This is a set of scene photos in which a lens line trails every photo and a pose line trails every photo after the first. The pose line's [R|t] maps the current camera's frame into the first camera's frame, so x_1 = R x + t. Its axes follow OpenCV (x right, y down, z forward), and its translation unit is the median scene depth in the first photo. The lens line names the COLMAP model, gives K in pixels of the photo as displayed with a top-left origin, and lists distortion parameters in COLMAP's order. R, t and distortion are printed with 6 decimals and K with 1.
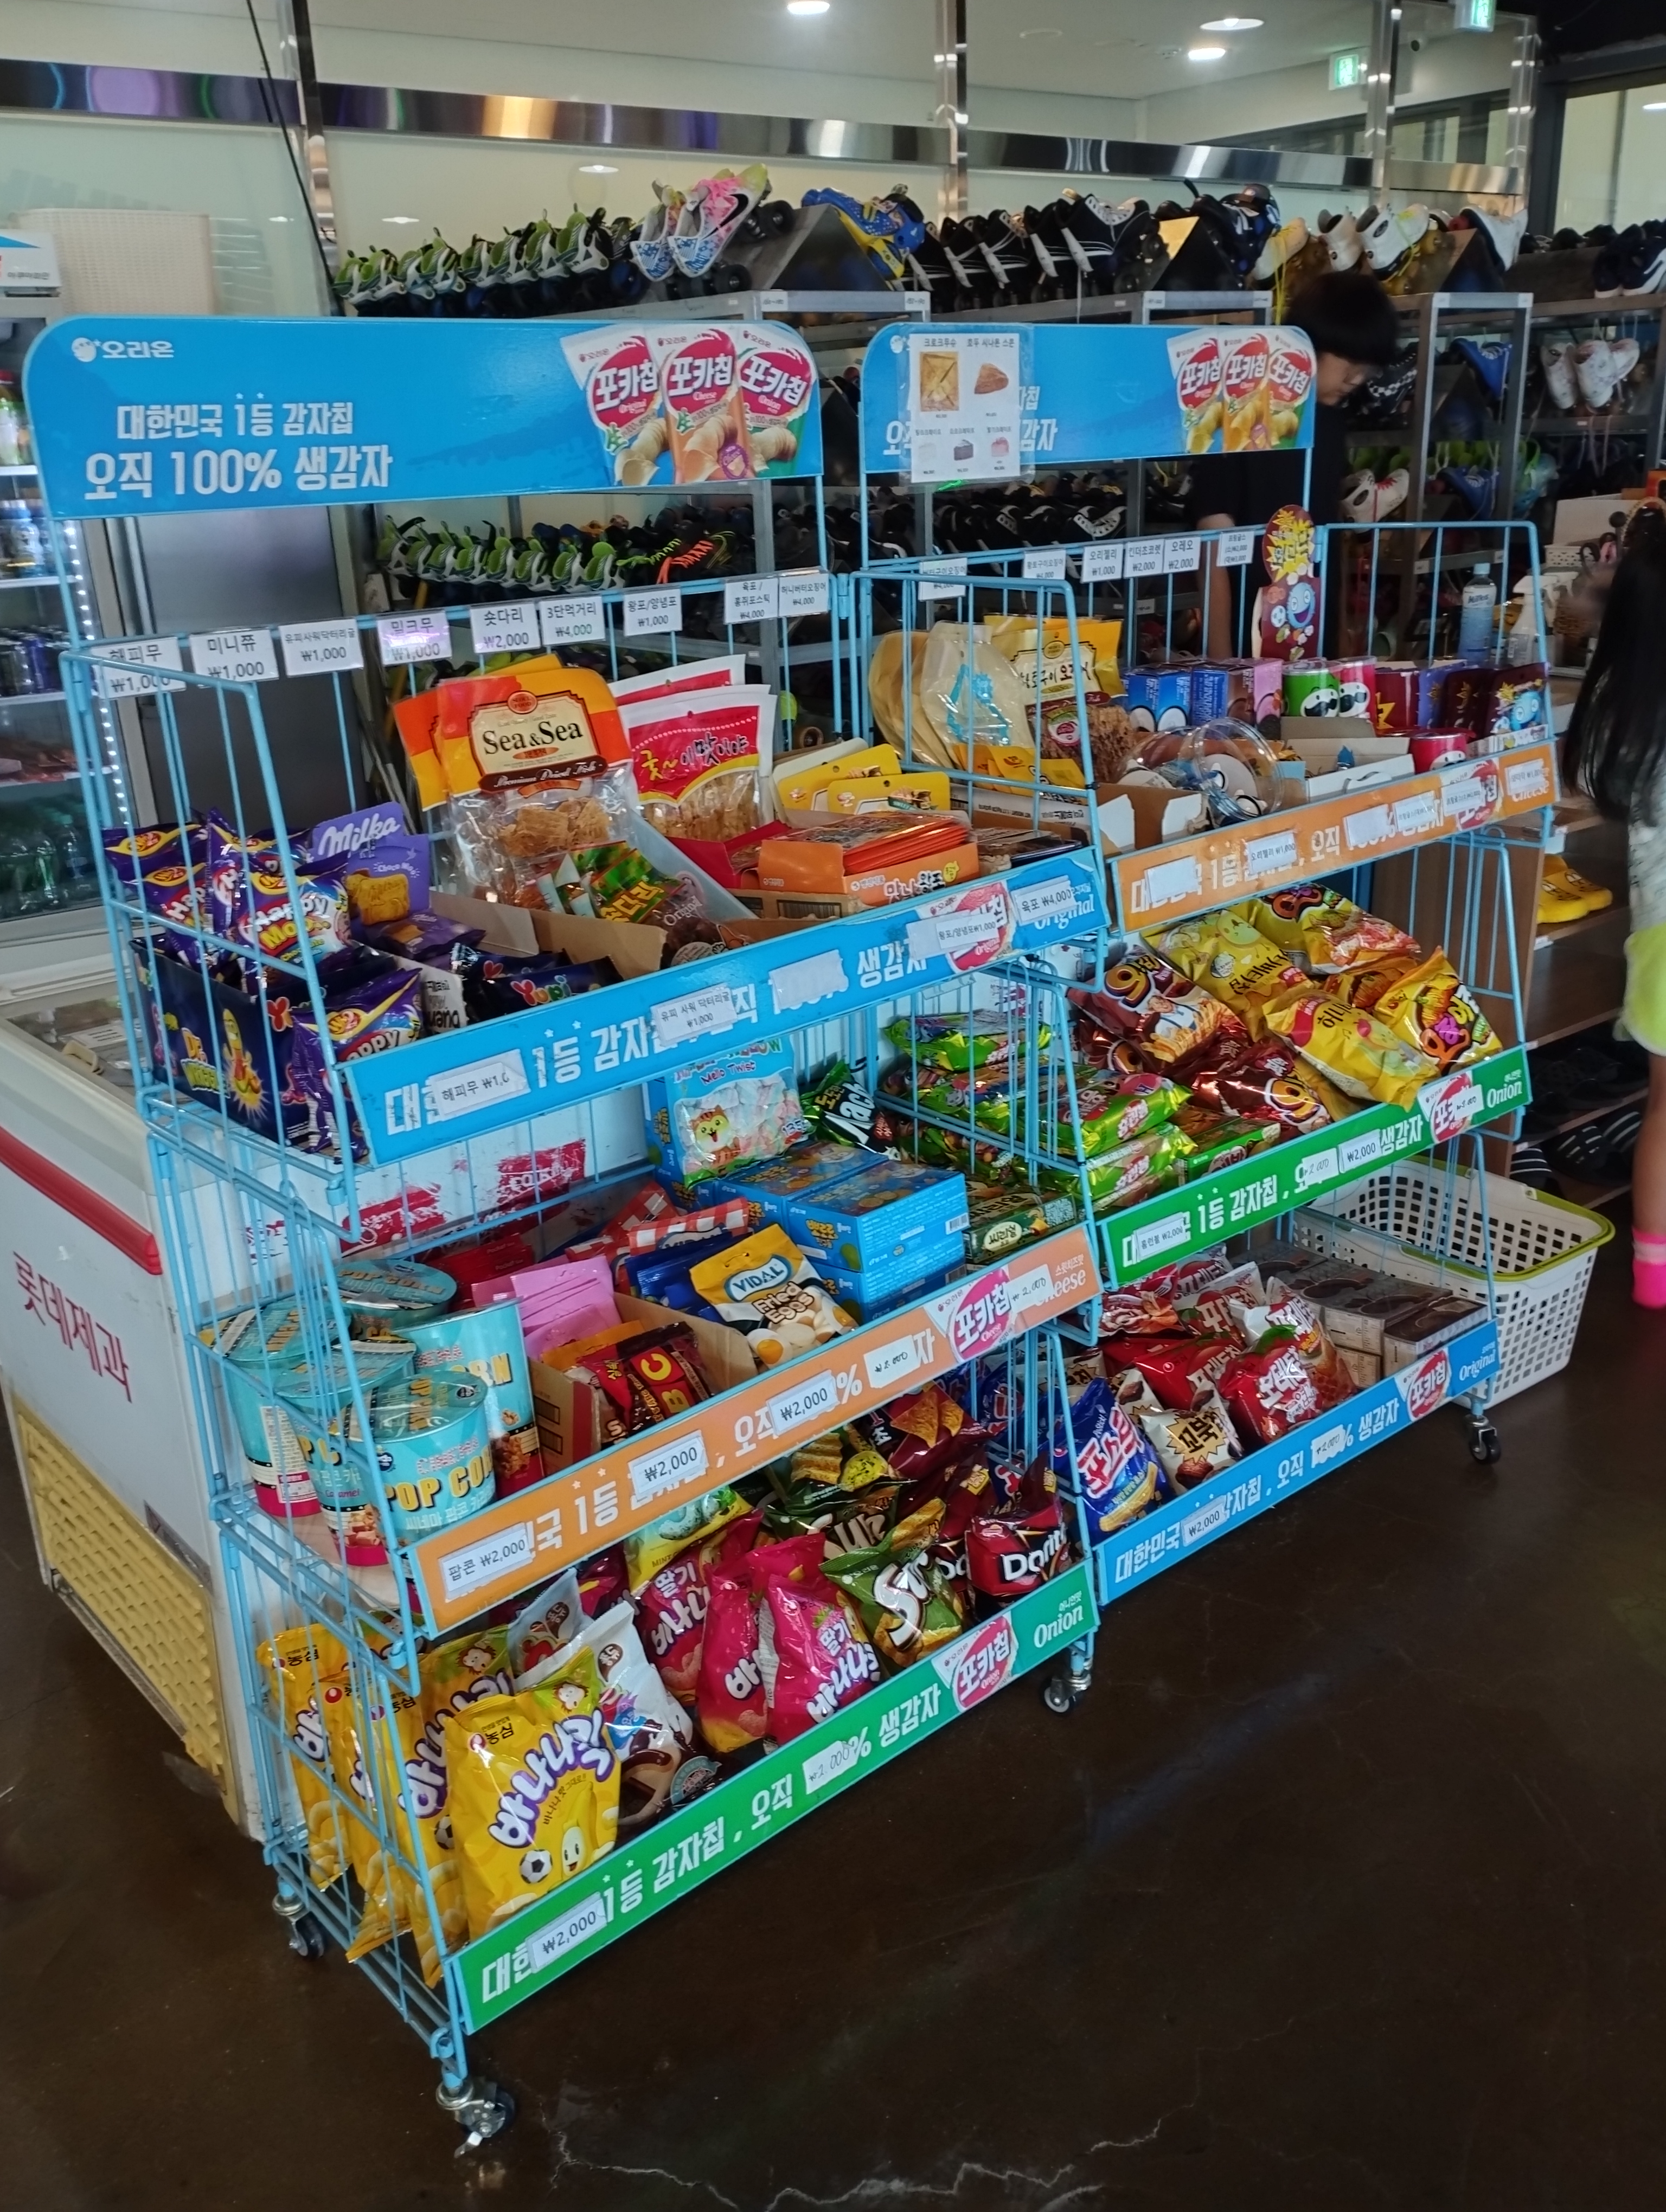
lens RADIAL K [[1895.5, 0, 835.8], [0, 1895.5, 1106.0], [0, 0, 1]] dist [0.062663, 0.004633]
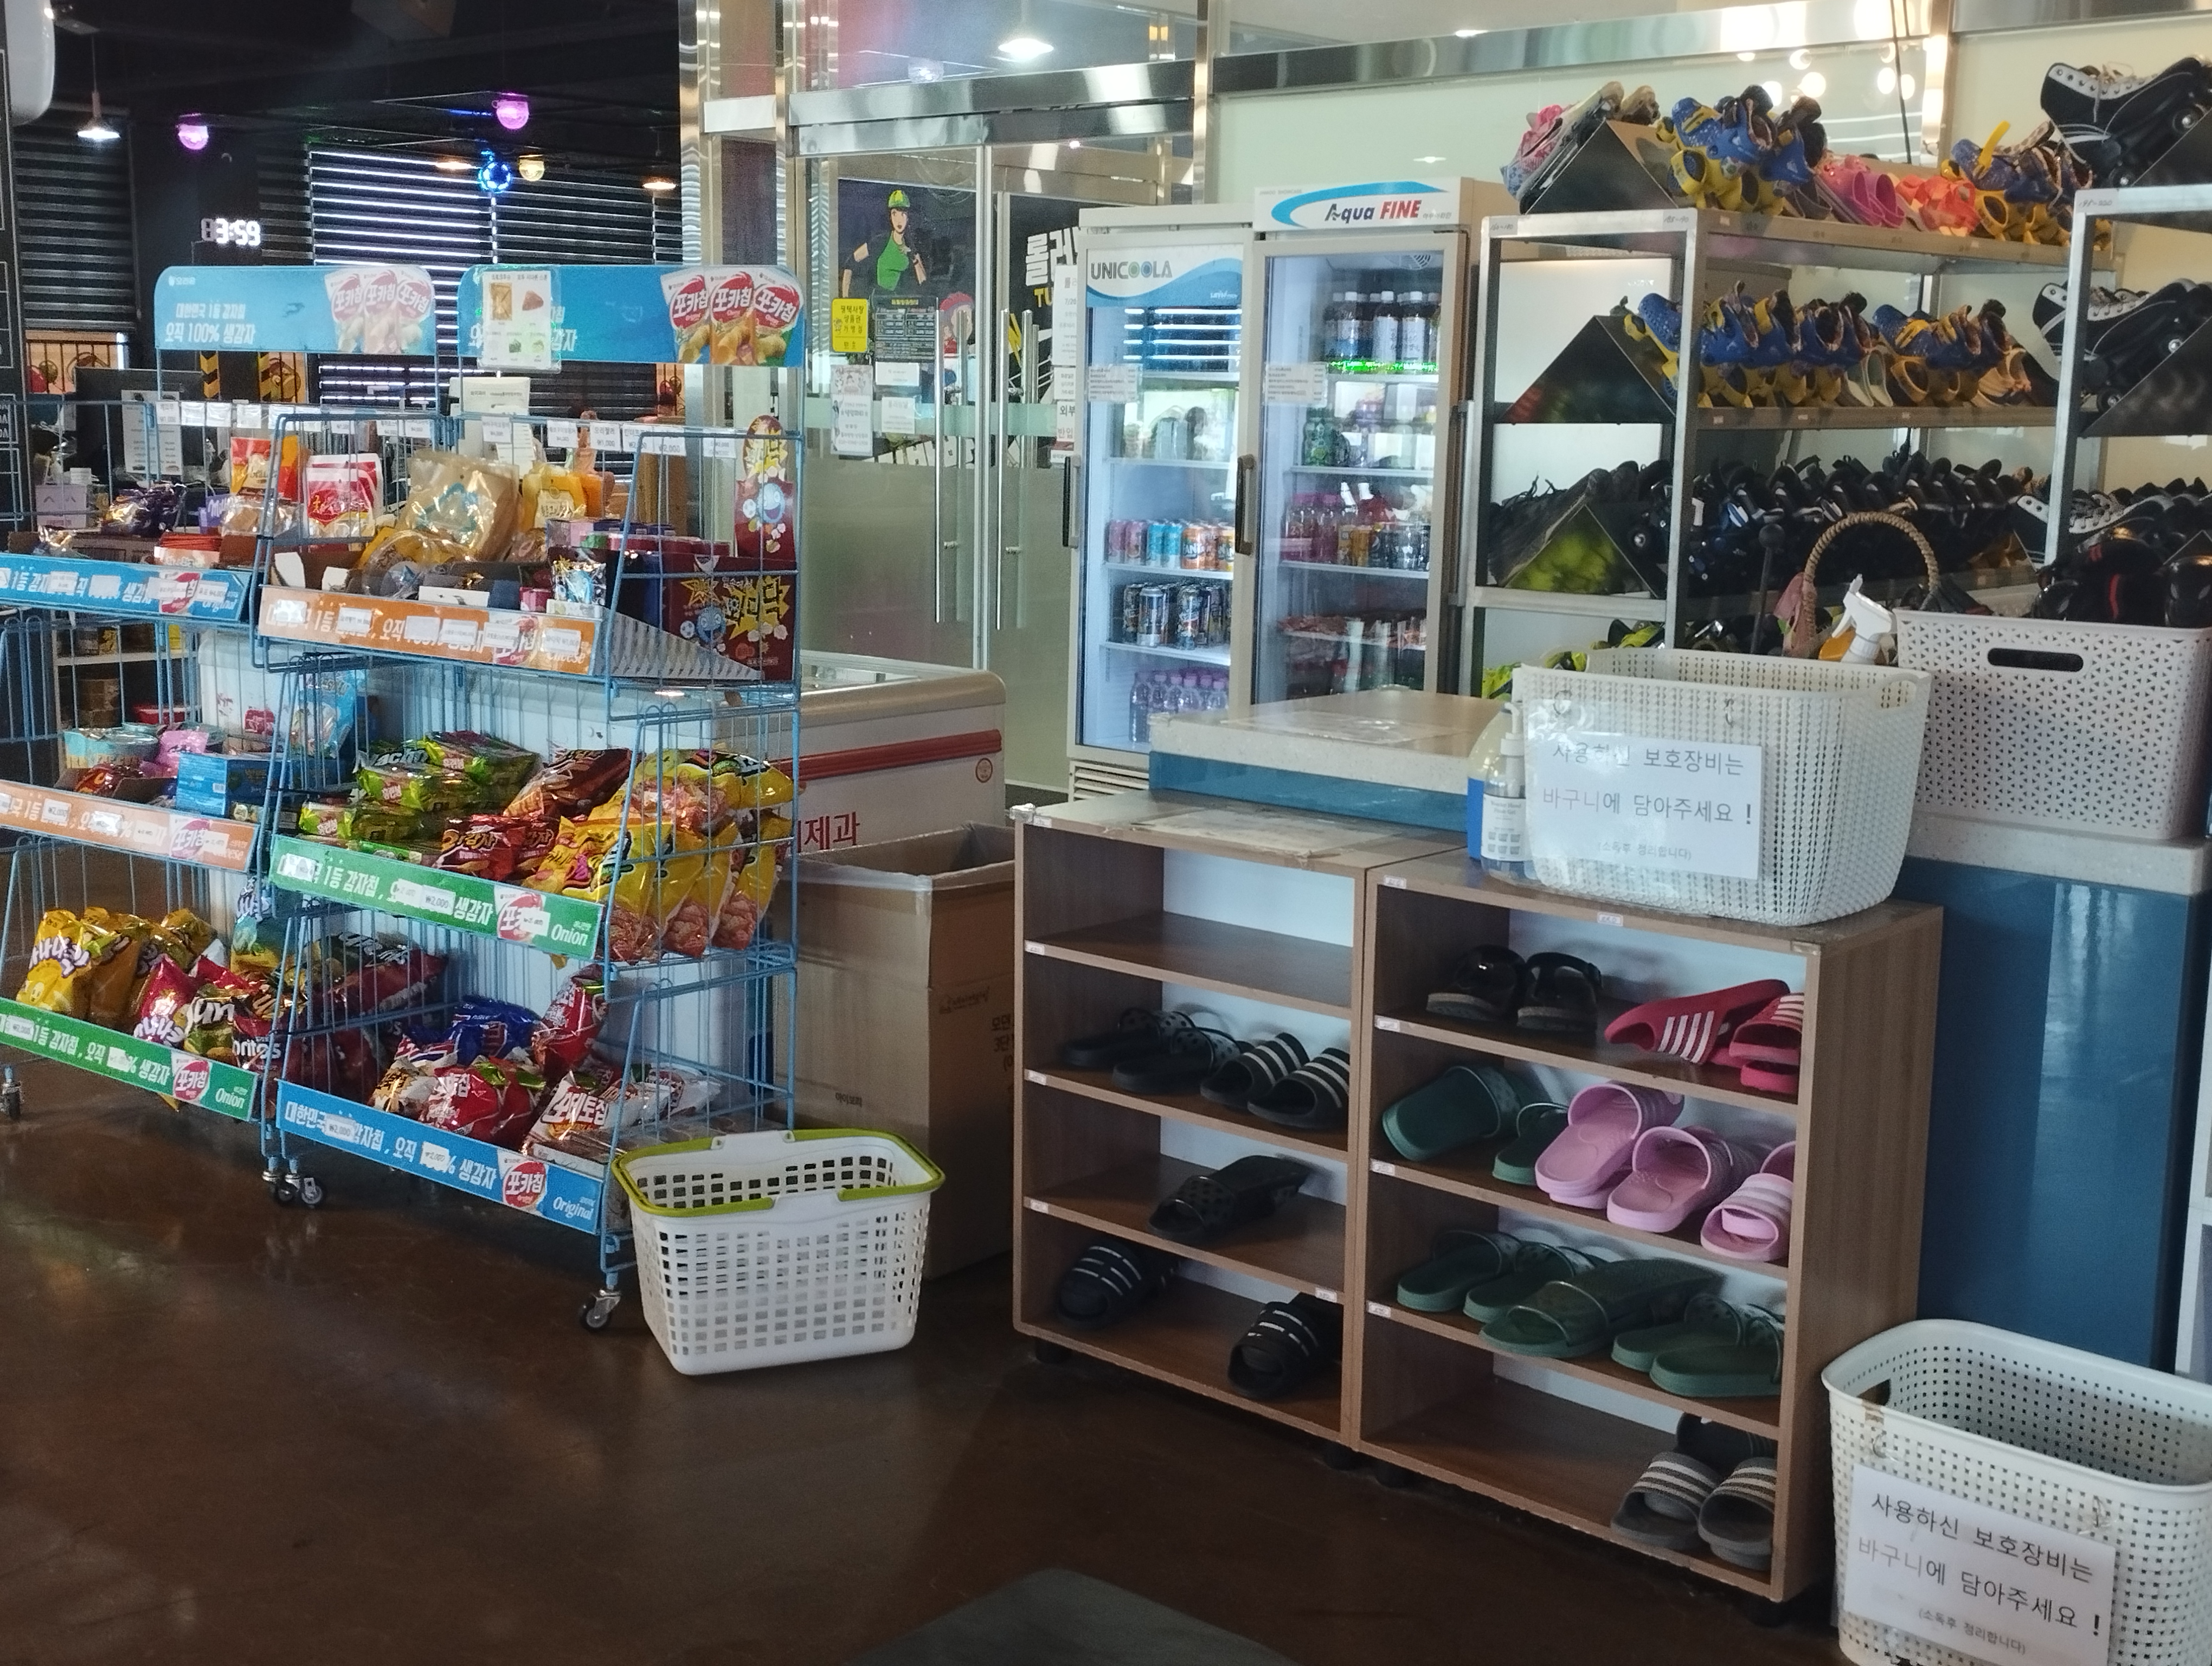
lens RADIAL K [[2605.6, 0, 1104.8], [0, 2605.6, 846.4], [0, 0, 1]] dist [0.020750, 0.000000]
pose [[0.153427, 0.212322, -0.965080, 1.929538], [-0.364435, 0.919956, 0.144457, -0.401874], [0.918503, 0.329546, 0.218523, 0.999632]]
